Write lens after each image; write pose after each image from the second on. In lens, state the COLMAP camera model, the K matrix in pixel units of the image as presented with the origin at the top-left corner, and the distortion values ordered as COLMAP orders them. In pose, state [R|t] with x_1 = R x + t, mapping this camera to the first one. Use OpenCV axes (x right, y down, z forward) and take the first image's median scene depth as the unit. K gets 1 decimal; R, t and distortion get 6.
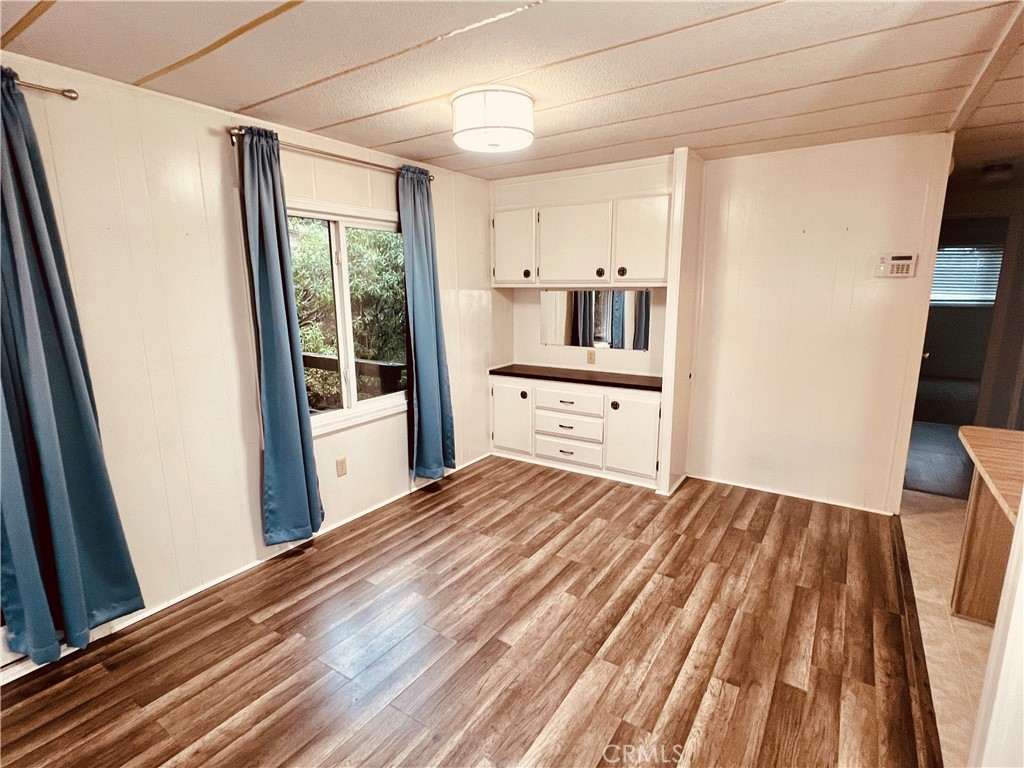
lens RADIAL K [[510.0, 0, 508.2], [0, 510.0, 385.7], [0, 0, 1]] dist [-0.001094, -0.000121]
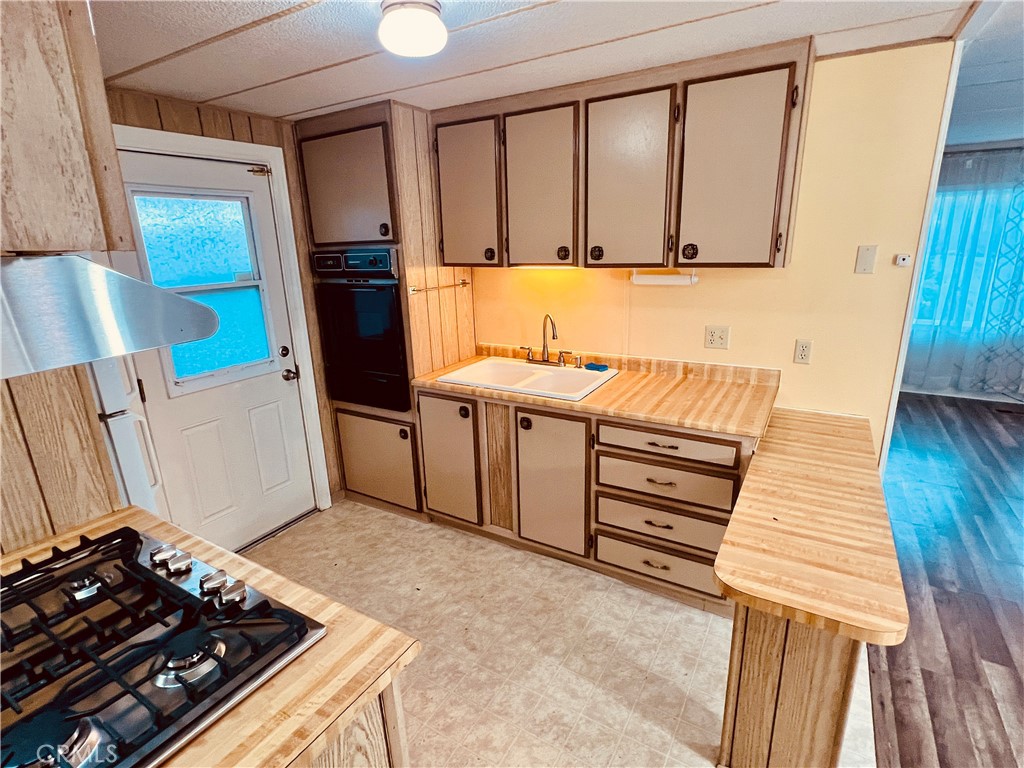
lens RADIAL K [[510.0, 0, 507.1], [0, 510.0, 385.3], [0, 0, 1]] dist [-0.001094, -0.000121]
pose [[-0.998092, 0.051127, -0.034607, 0.971599], [0.029613, 0.888309, 0.458291, -0.262032], [0.054172, 0.456392, -0.888128, 1.000392]]
